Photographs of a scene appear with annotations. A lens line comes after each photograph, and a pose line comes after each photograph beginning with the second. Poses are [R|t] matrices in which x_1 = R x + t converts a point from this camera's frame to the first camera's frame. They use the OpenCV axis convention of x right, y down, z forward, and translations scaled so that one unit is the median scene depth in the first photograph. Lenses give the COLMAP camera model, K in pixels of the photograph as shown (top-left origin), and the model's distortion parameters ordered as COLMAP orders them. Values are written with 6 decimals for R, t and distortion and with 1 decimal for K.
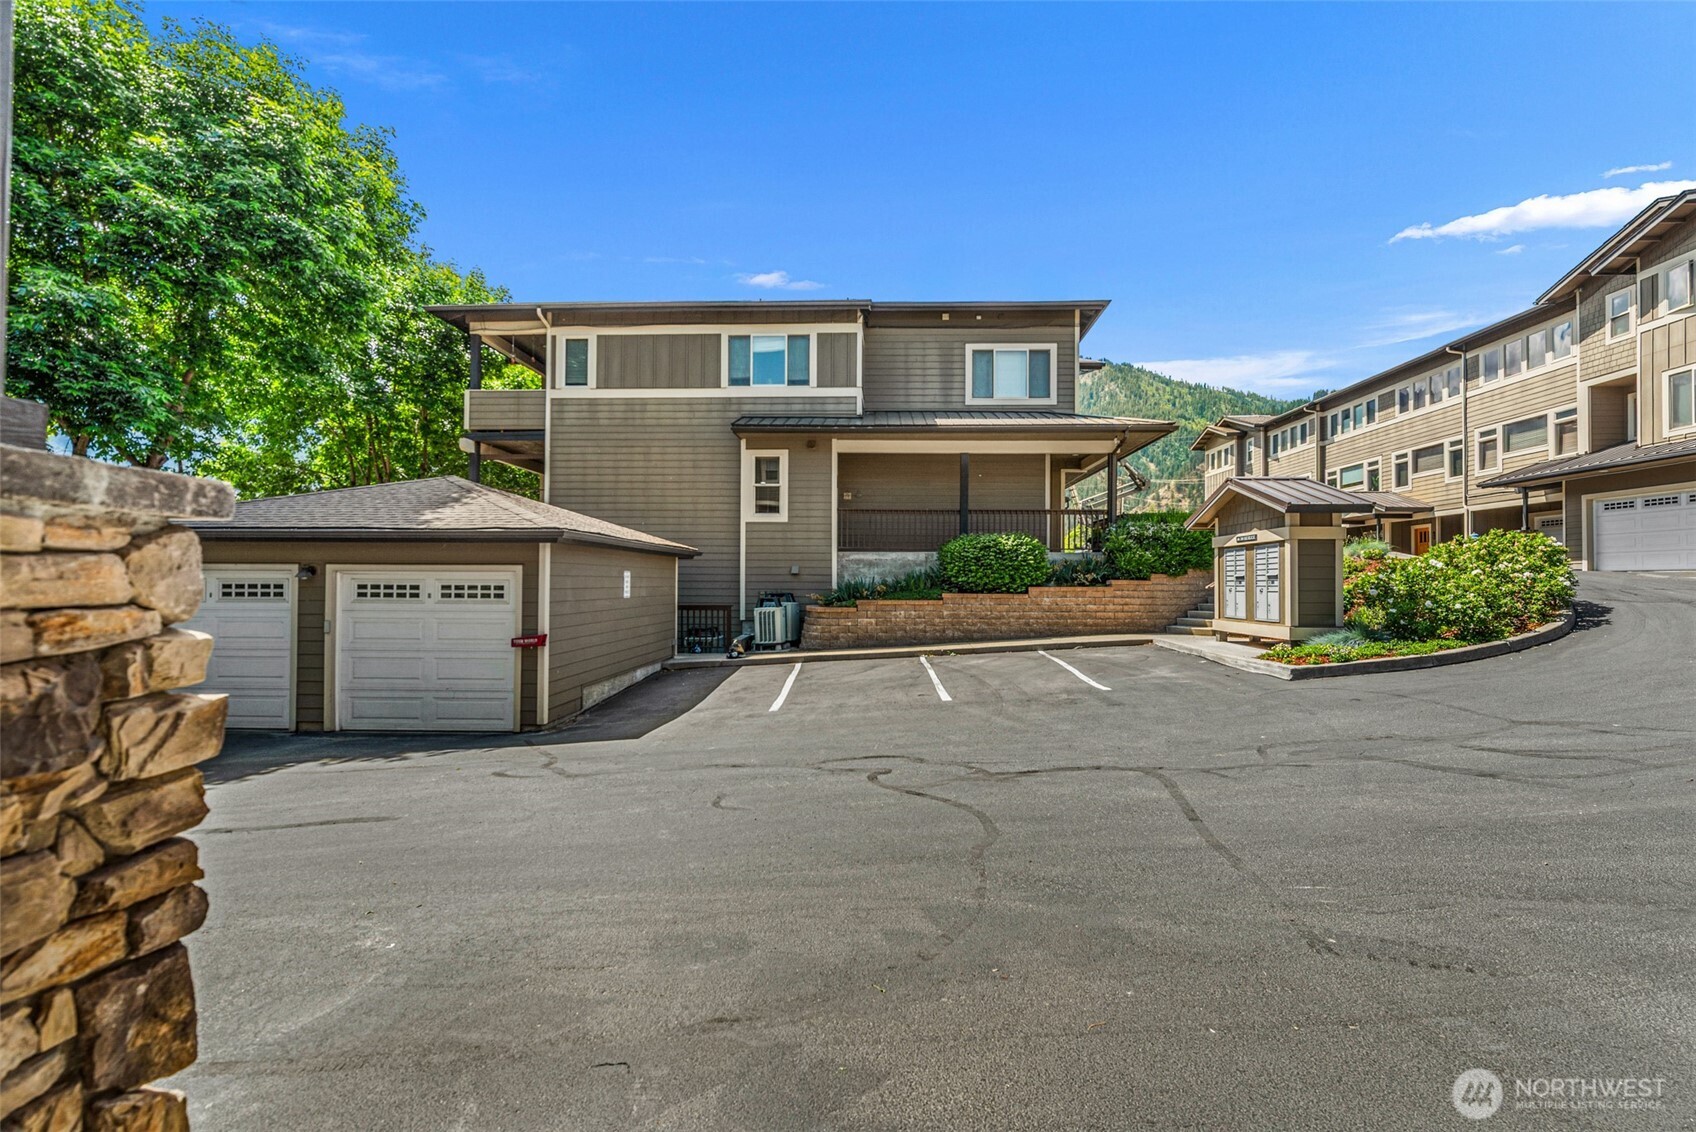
lens RADIAL K [[736.2, 0, 855.4], [0, 736.2, 571.3], [0, 0, 1]] dist [0.002195, 0.000225]
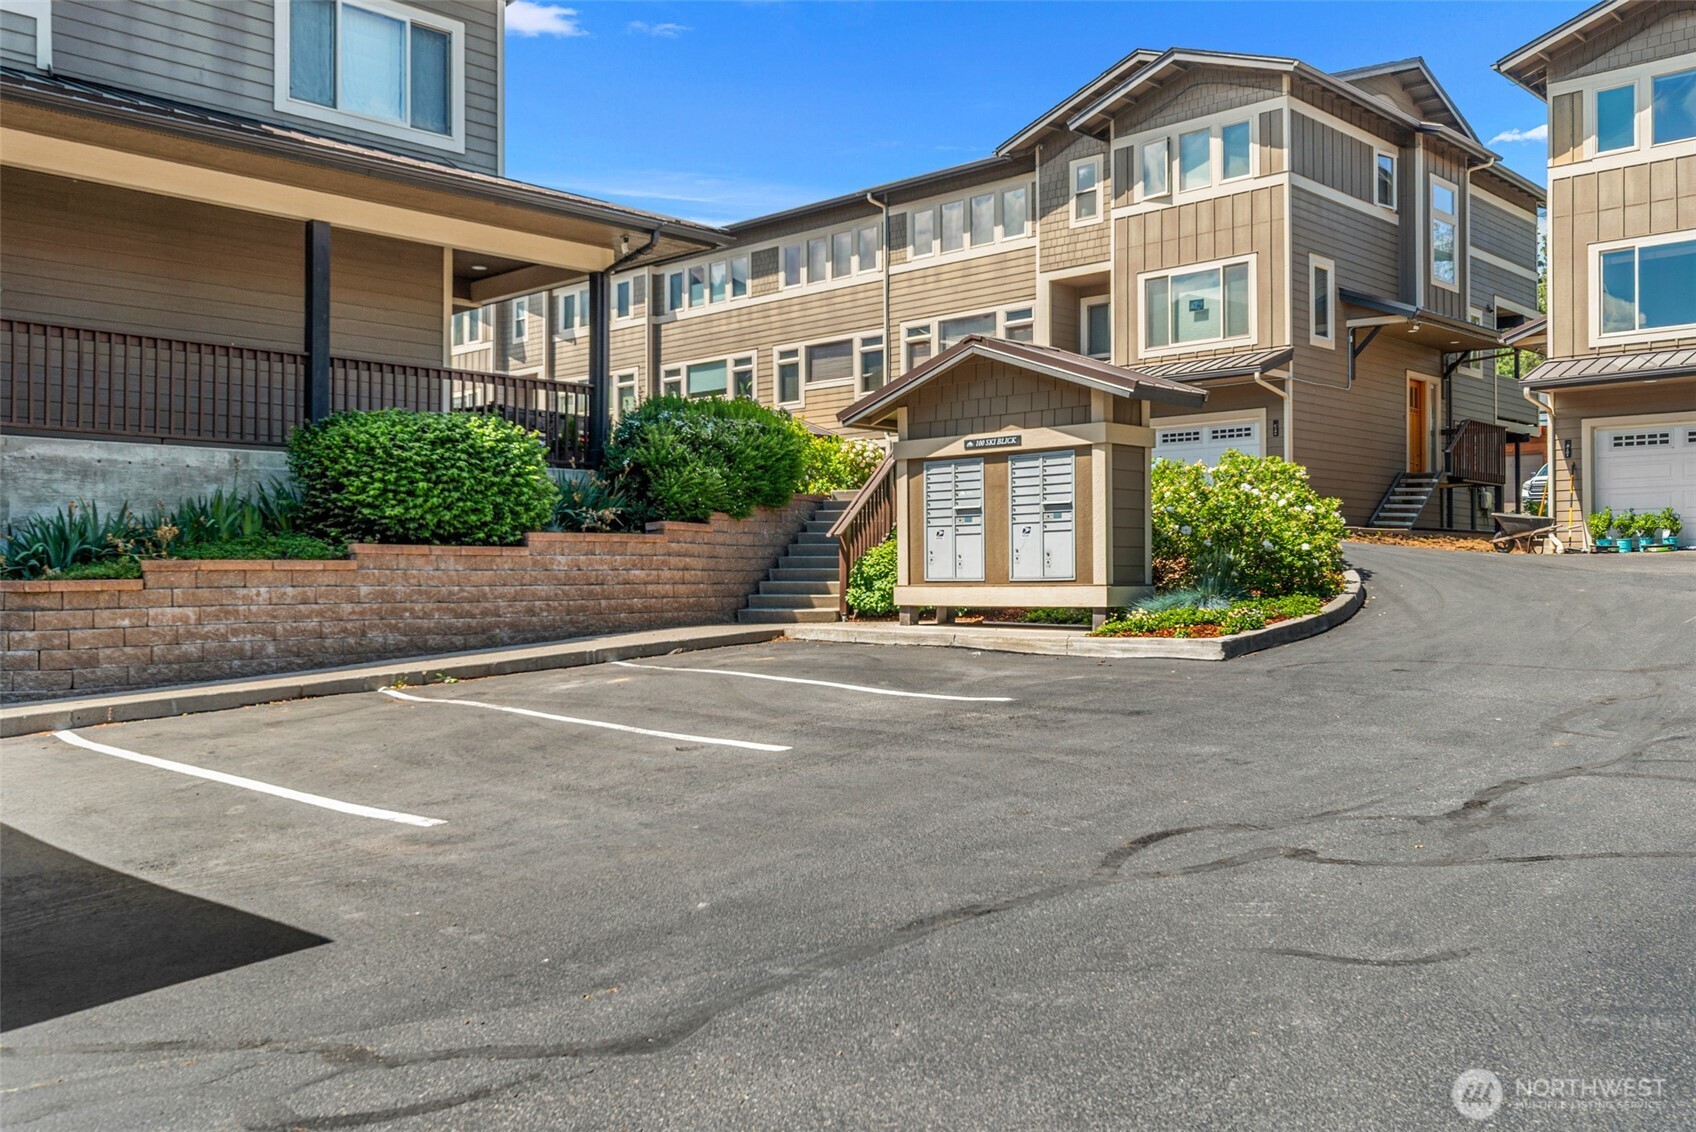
lens RADIAL K [[1468.6, 0, 835.6], [0, 1468.6, 562.6], [0, 0, 1]] dist [-0.000051, 0.006354]
pose [[0.673844, 0.001434, 0.738872, -0.245760], [-0.005868, 0.999977, 0.003411, 0.028293], [-0.738850, -0.006634, 0.673837, 0.182081]]
